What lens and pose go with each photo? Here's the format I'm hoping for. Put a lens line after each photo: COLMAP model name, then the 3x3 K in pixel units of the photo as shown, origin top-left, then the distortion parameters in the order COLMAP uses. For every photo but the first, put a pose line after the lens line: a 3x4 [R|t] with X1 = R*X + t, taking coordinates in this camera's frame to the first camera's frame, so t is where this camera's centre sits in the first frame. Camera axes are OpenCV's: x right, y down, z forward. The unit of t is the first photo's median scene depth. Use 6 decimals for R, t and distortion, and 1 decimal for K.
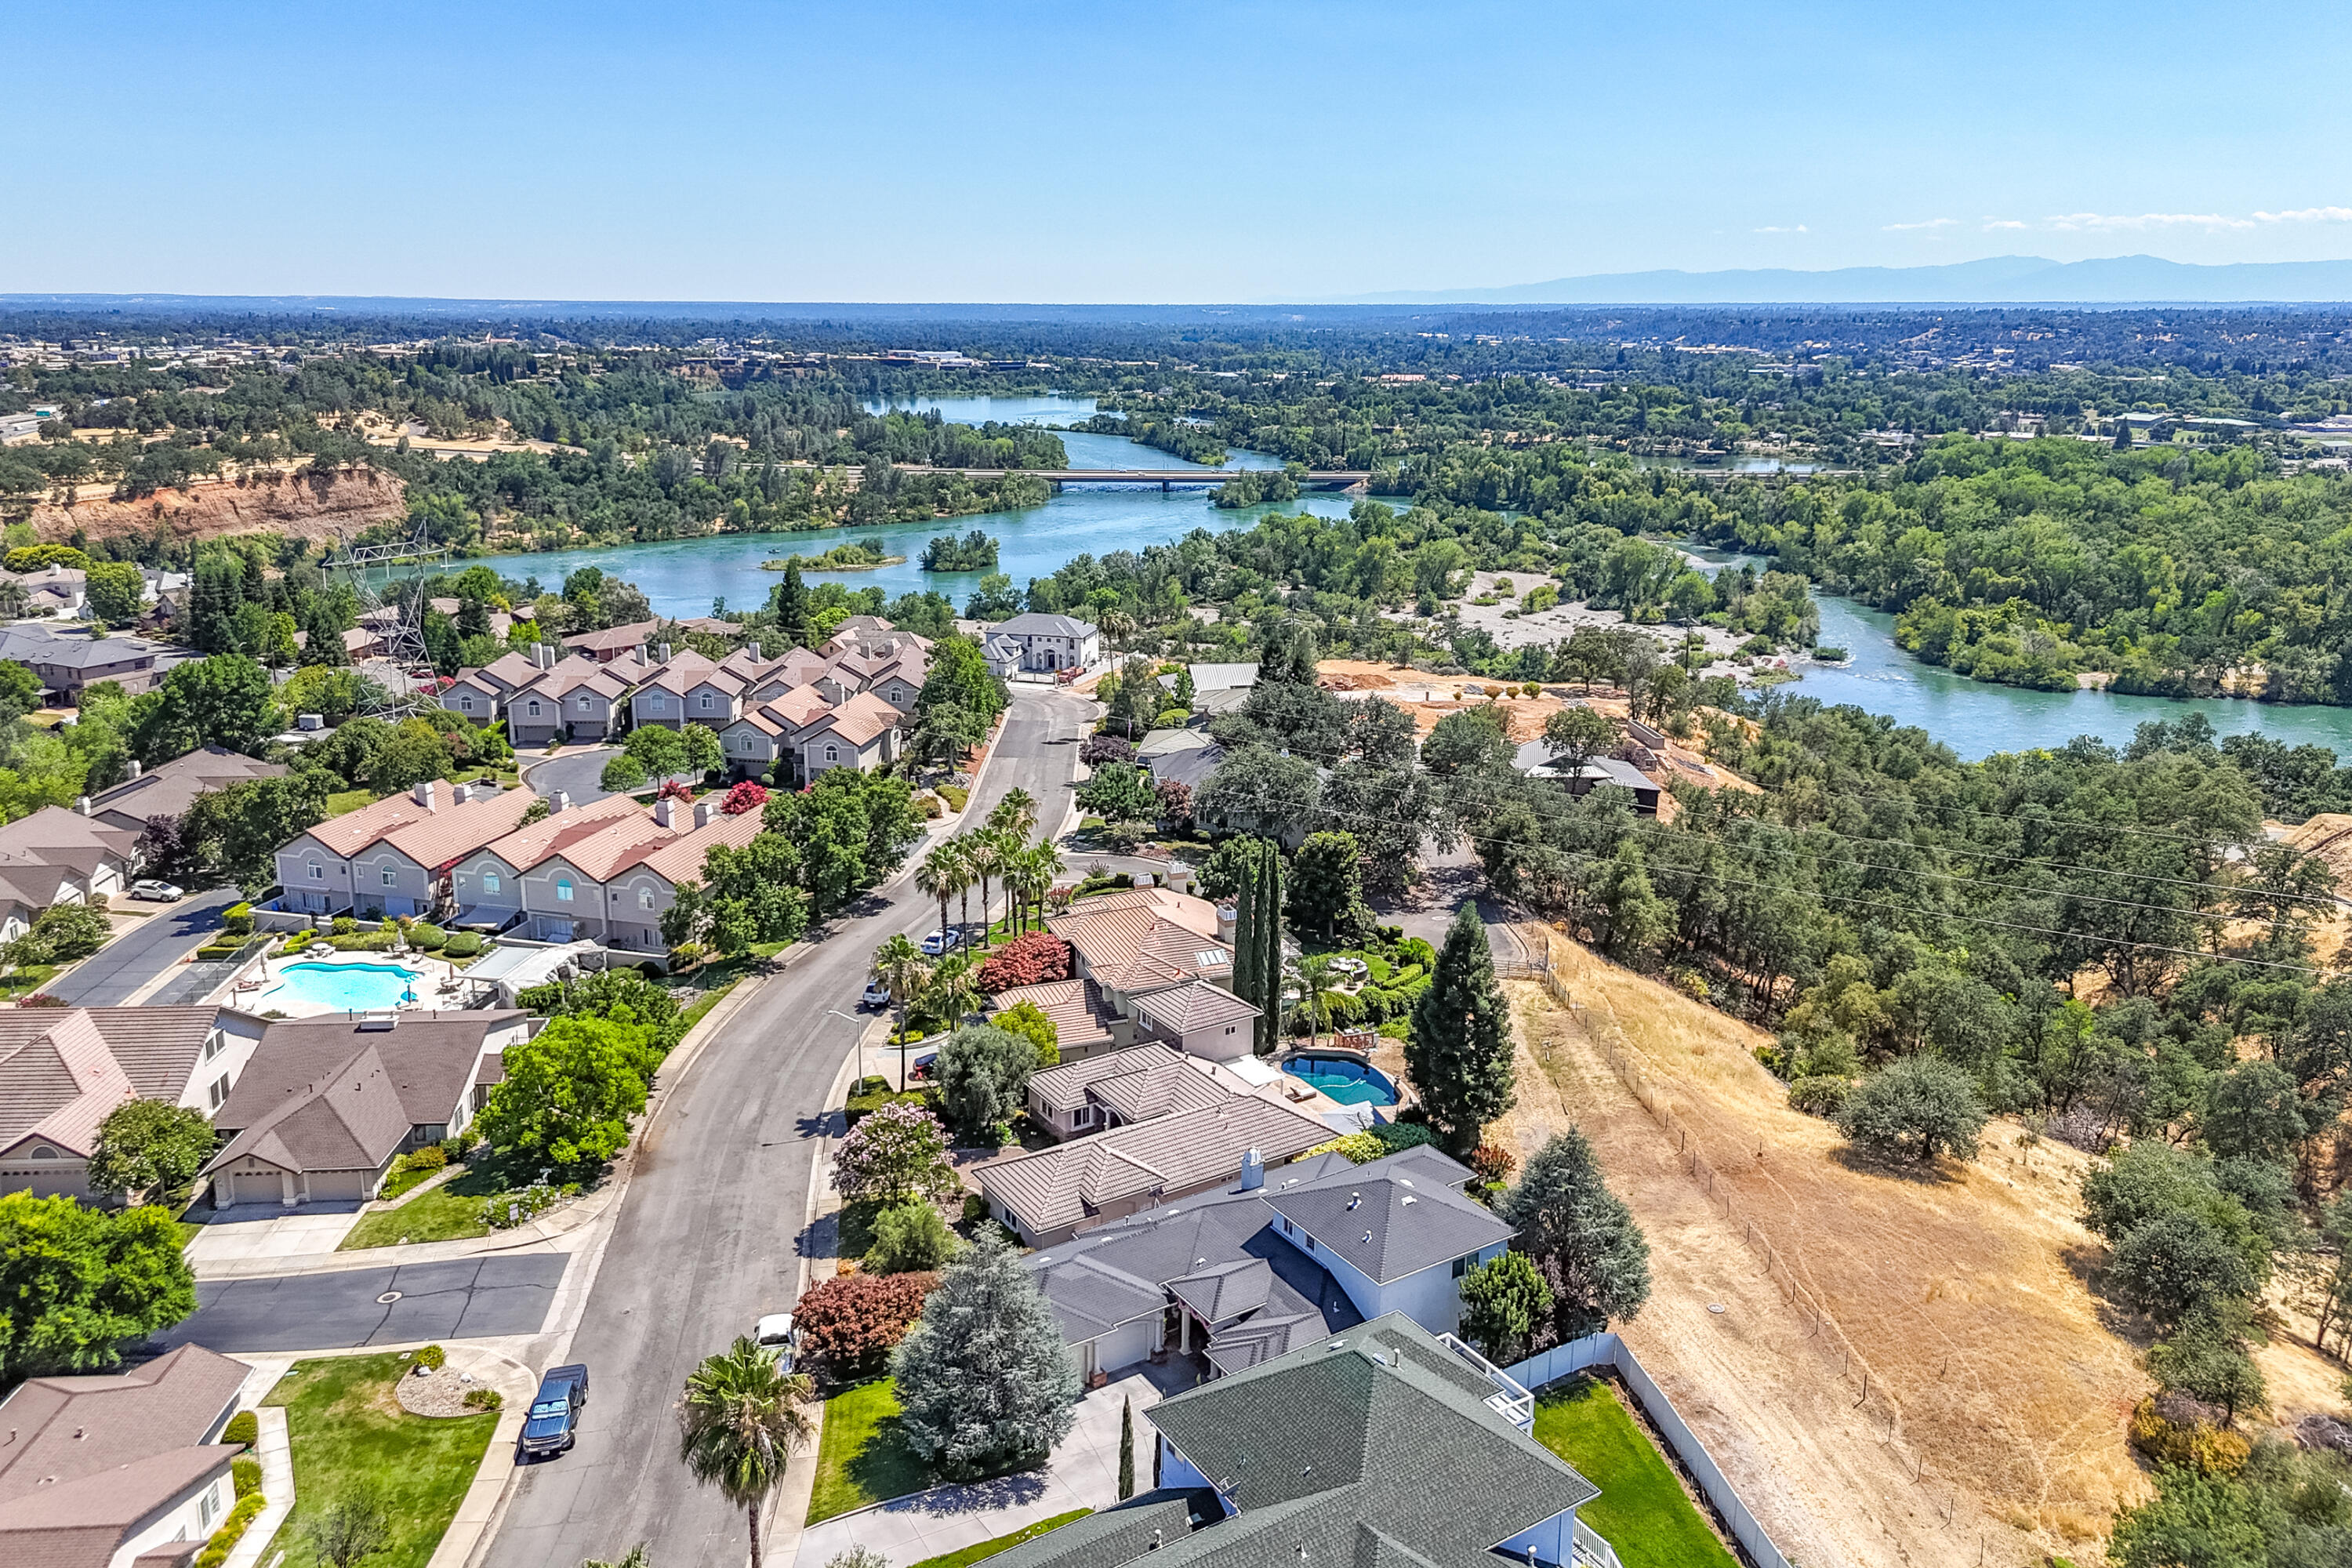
lens RADIAL K [[1726.8, 0, 1154.6], [0, 1726.8, 779.4], [0, 0, 1]] dist [0.078865, -0.076081]
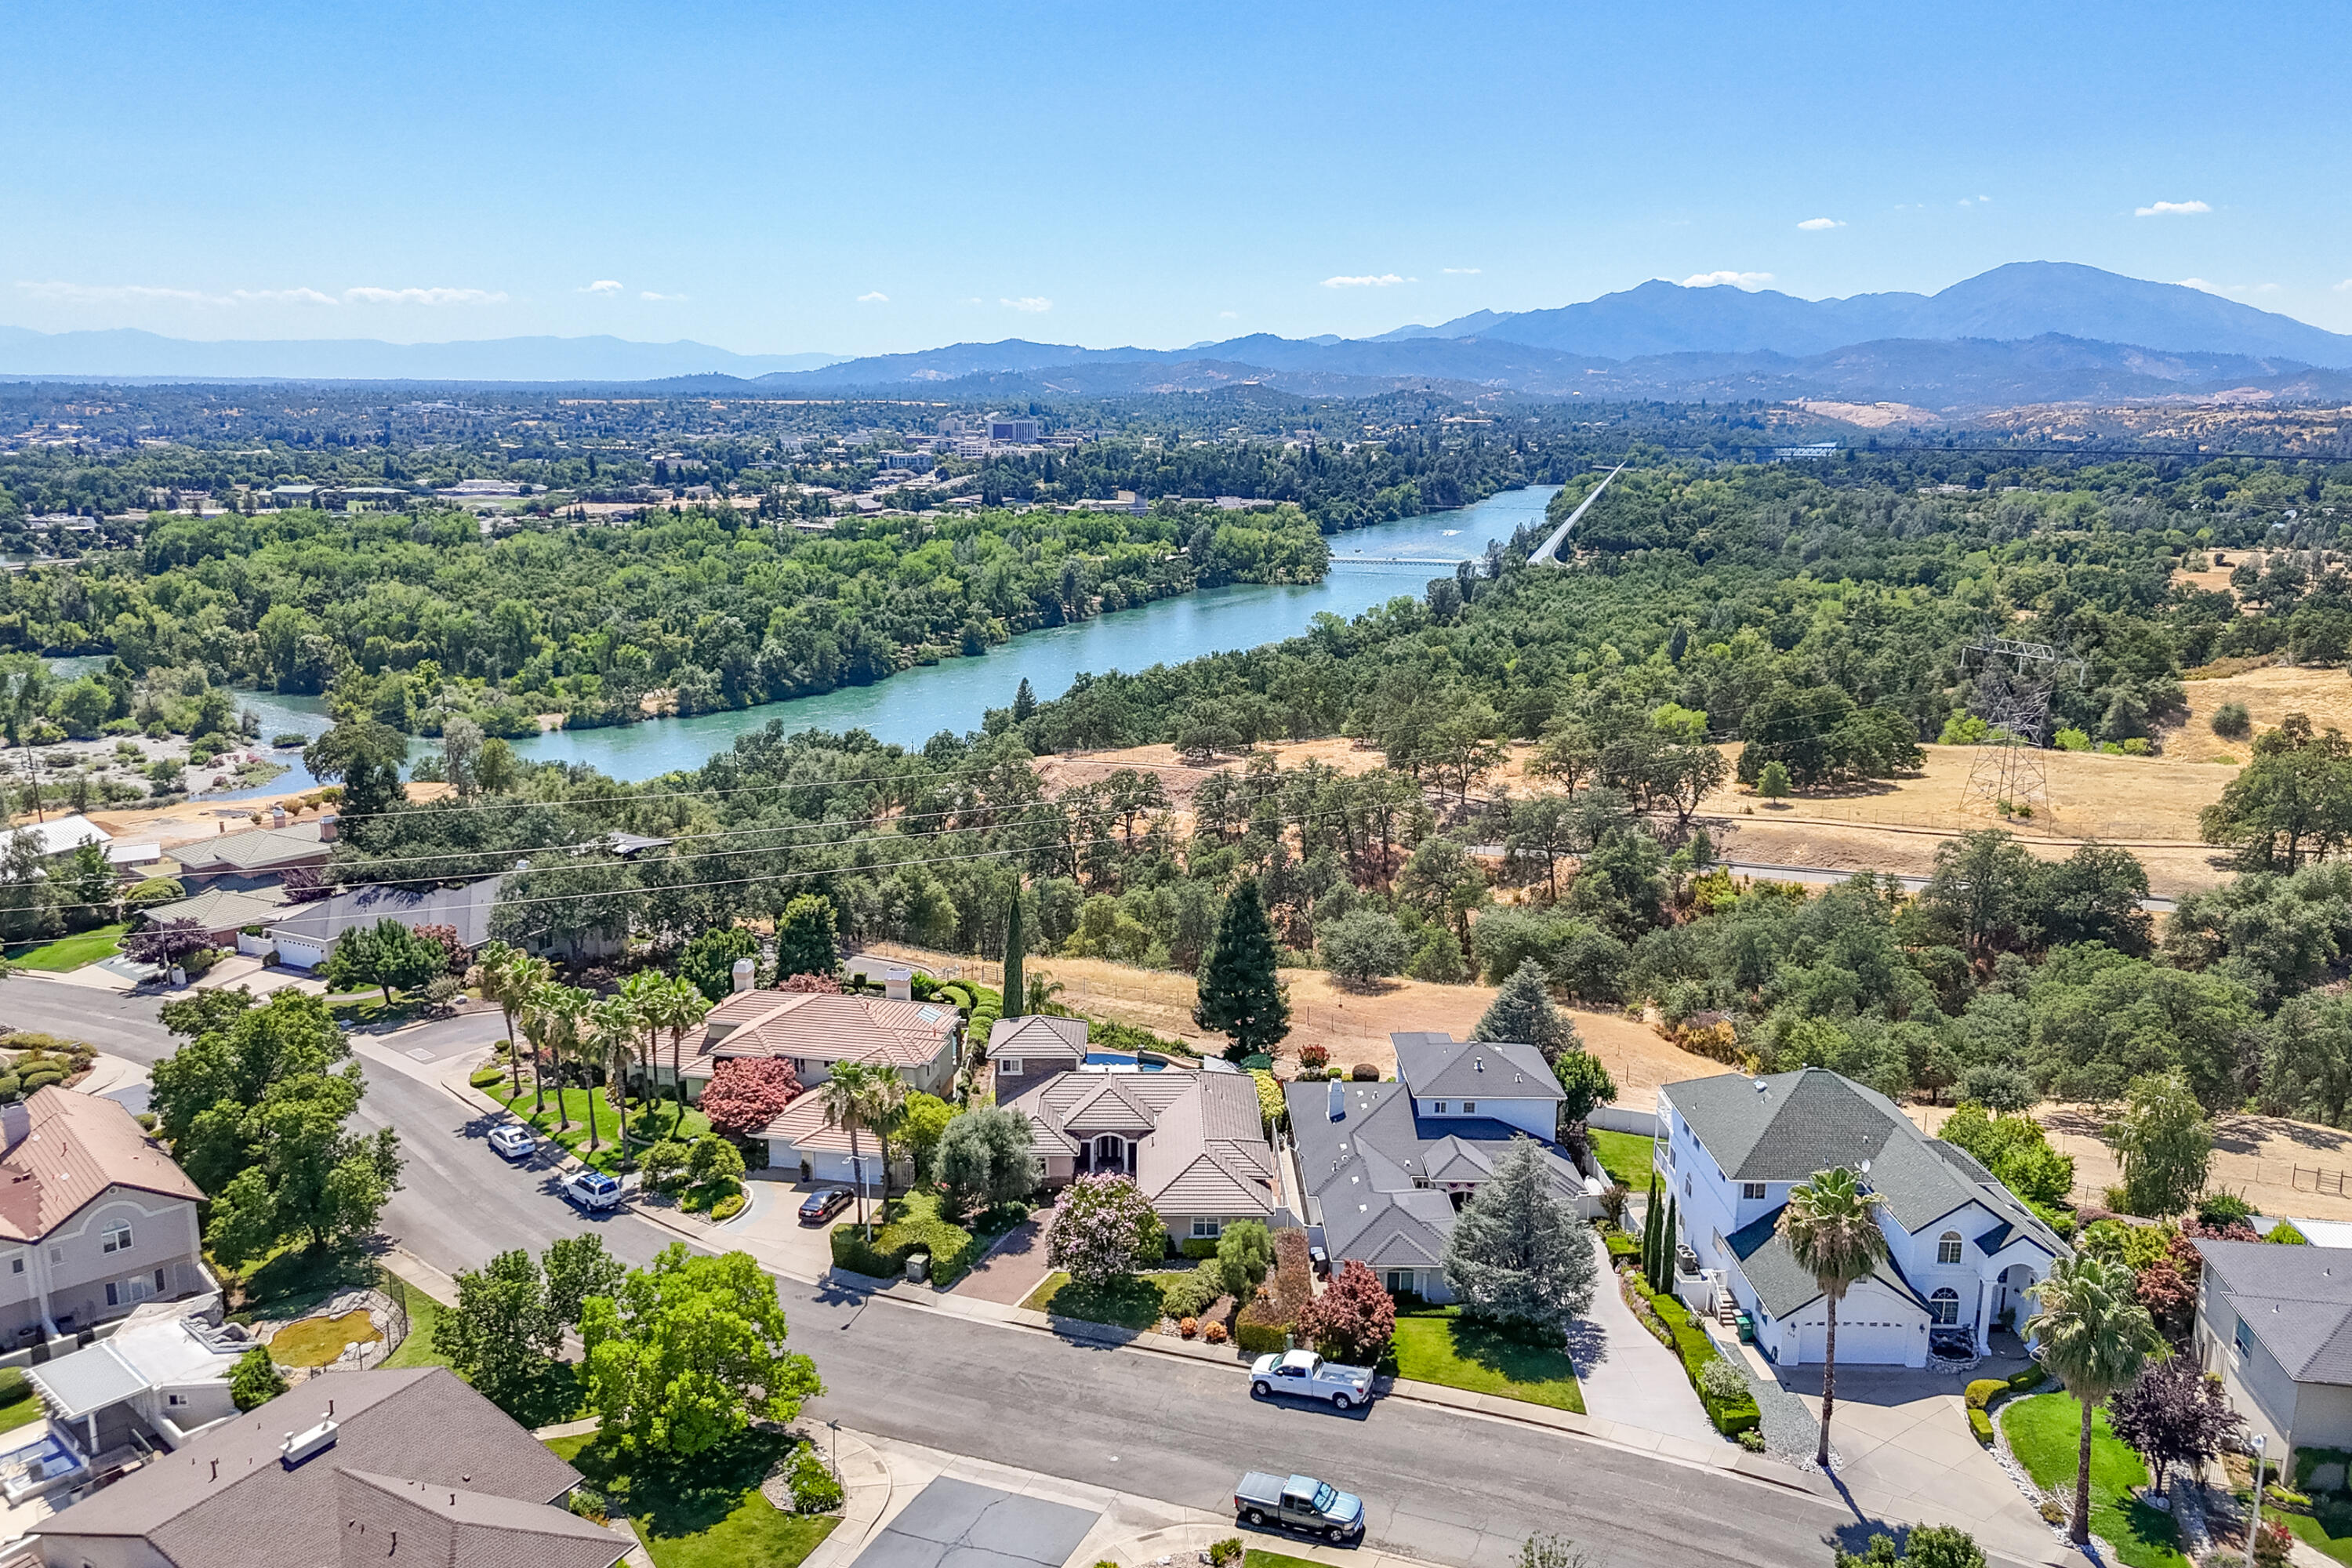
lens RADIAL K [[1710.0, 0, 1154.0], [0, 1710.0, 929.6], [0, 0, 1]] dist [0.080732, -0.073963]
pose [[0.533734, -0.257611, 0.805459, -0.100289], [0.223825, 0.961537, 0.159213, -0.010862], [-0.815494, 0.095305, 0.570865, 0.046021]]
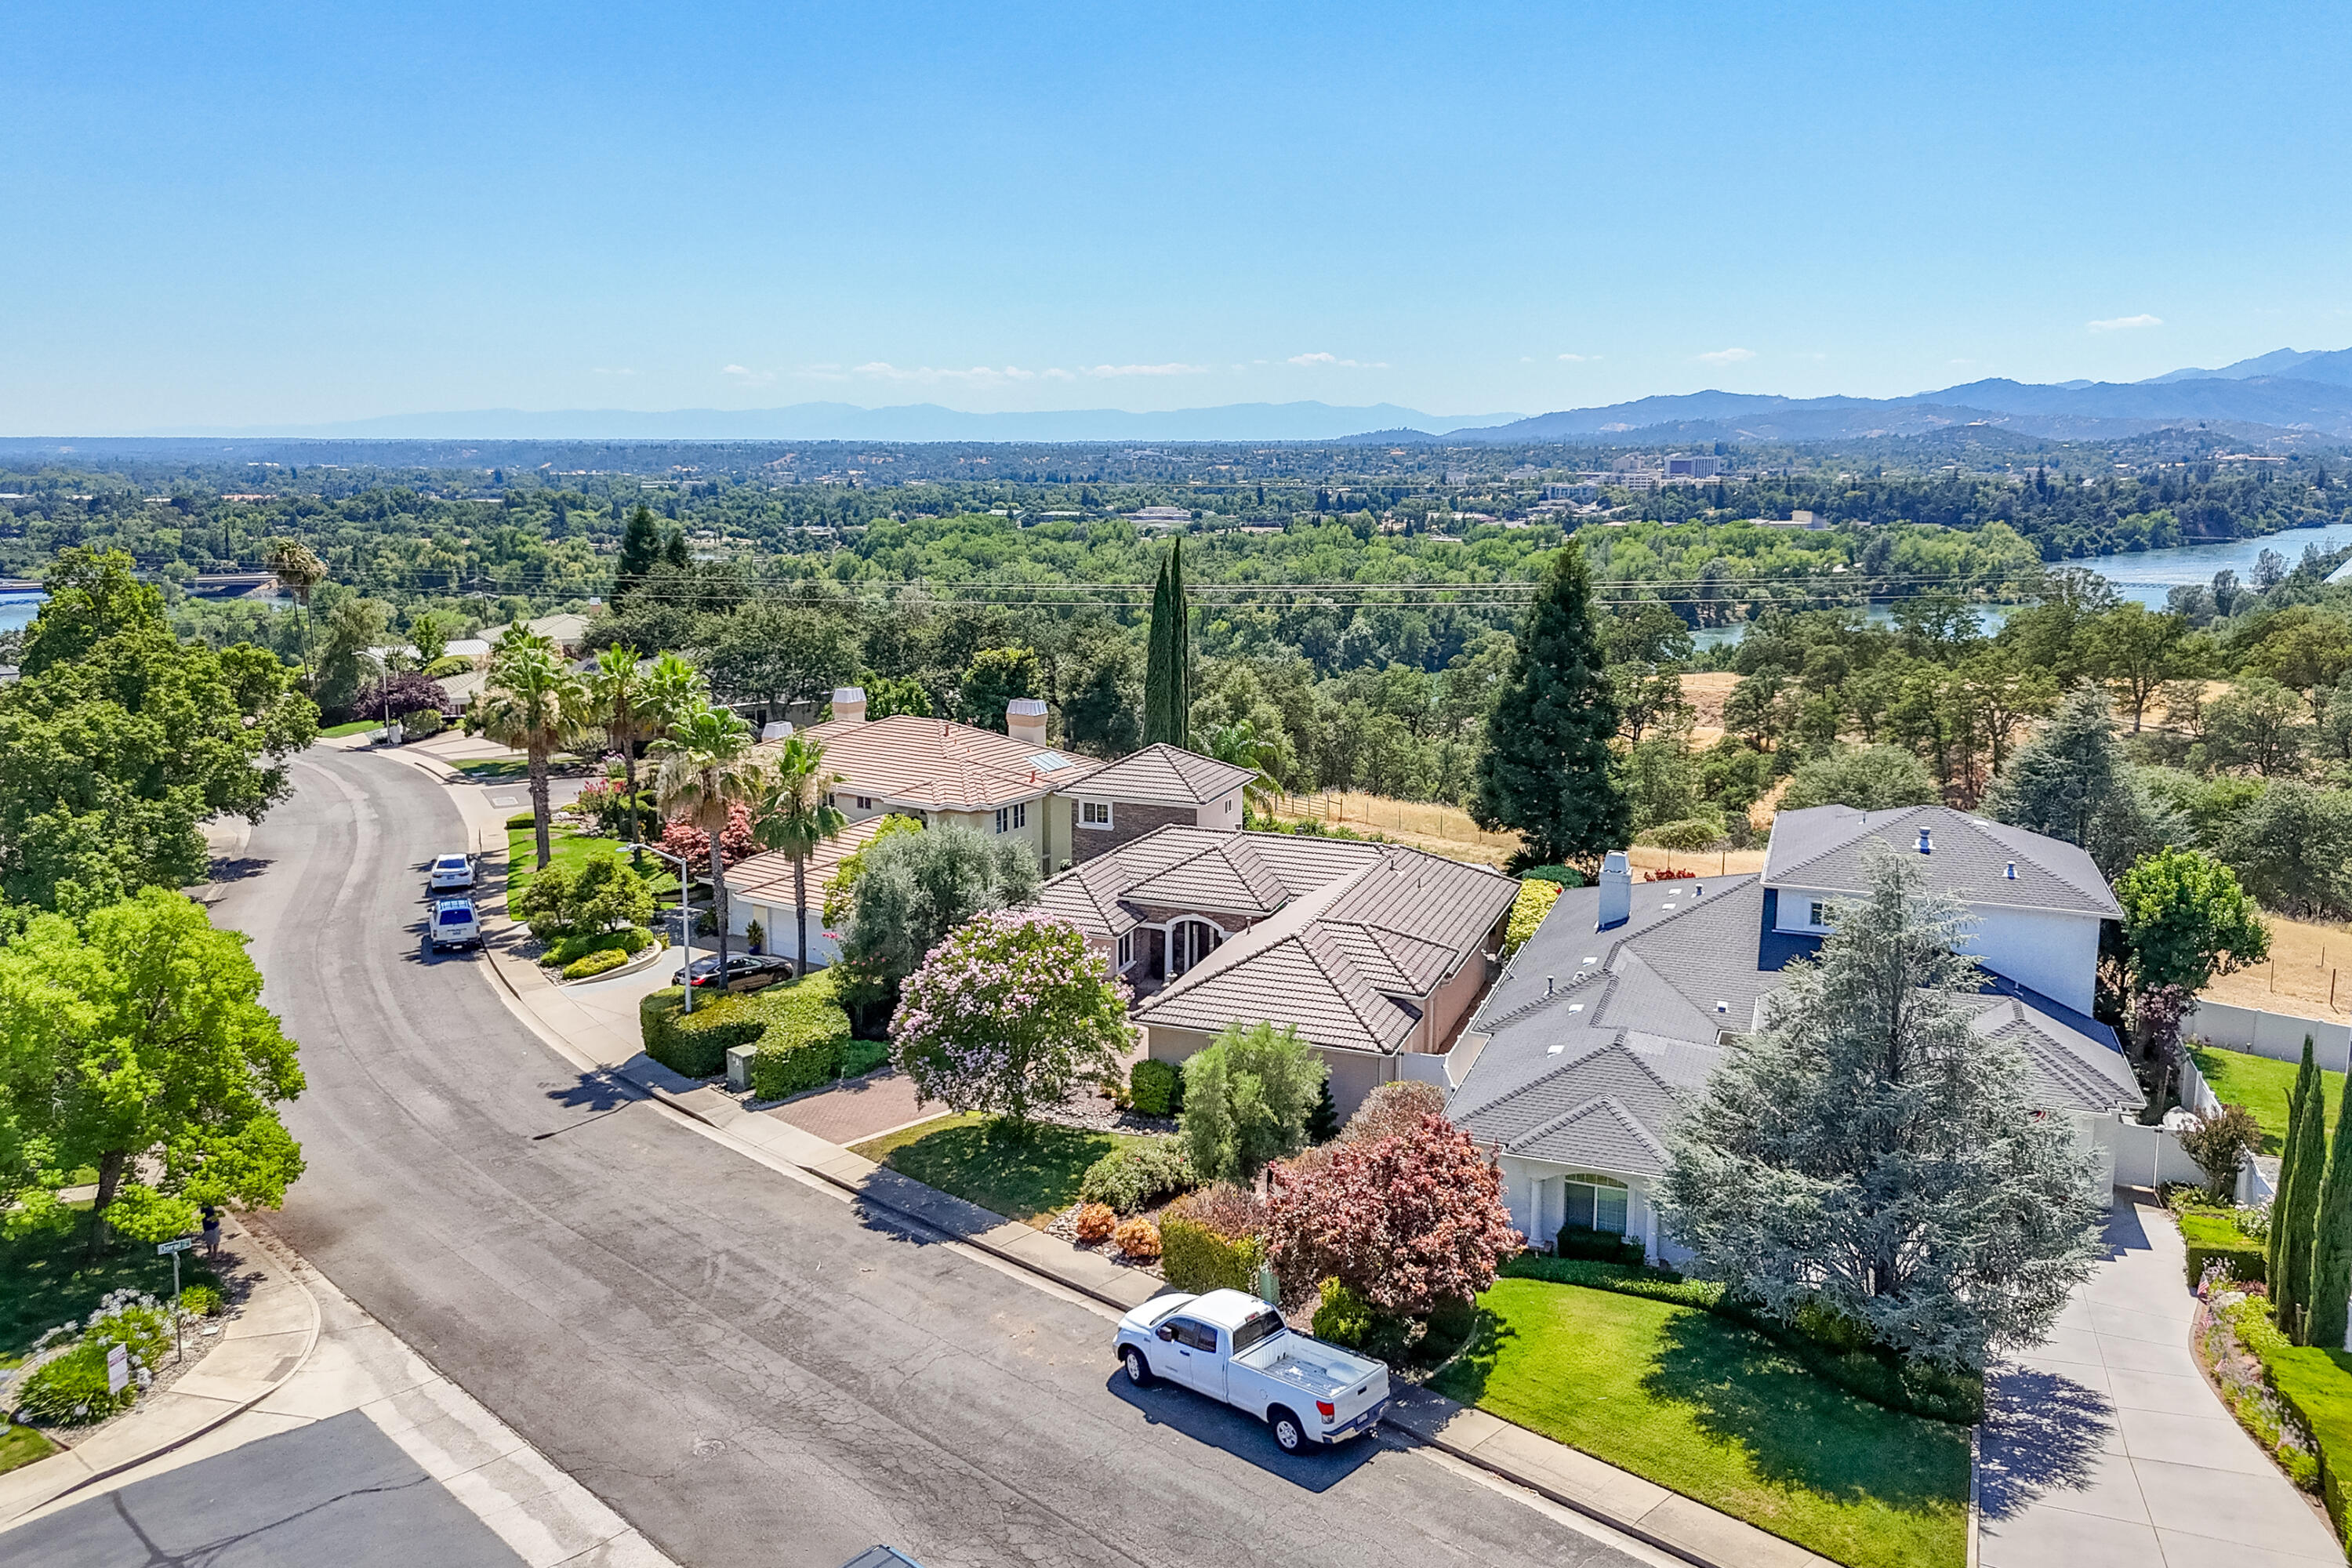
lens RADIAL K [[1741.2, 0, 1168.0], [0, 1741.2, 768.2], [0, 0, 1]] dist [0.051846, -0.026780]
pose [[0.806994, -0.107382, 0.580715, -0.045188], [0.155423, 0.987282, -0.033423, 0.019620], [-0.569741, 0.117229, 0.813420, 0.064327]]
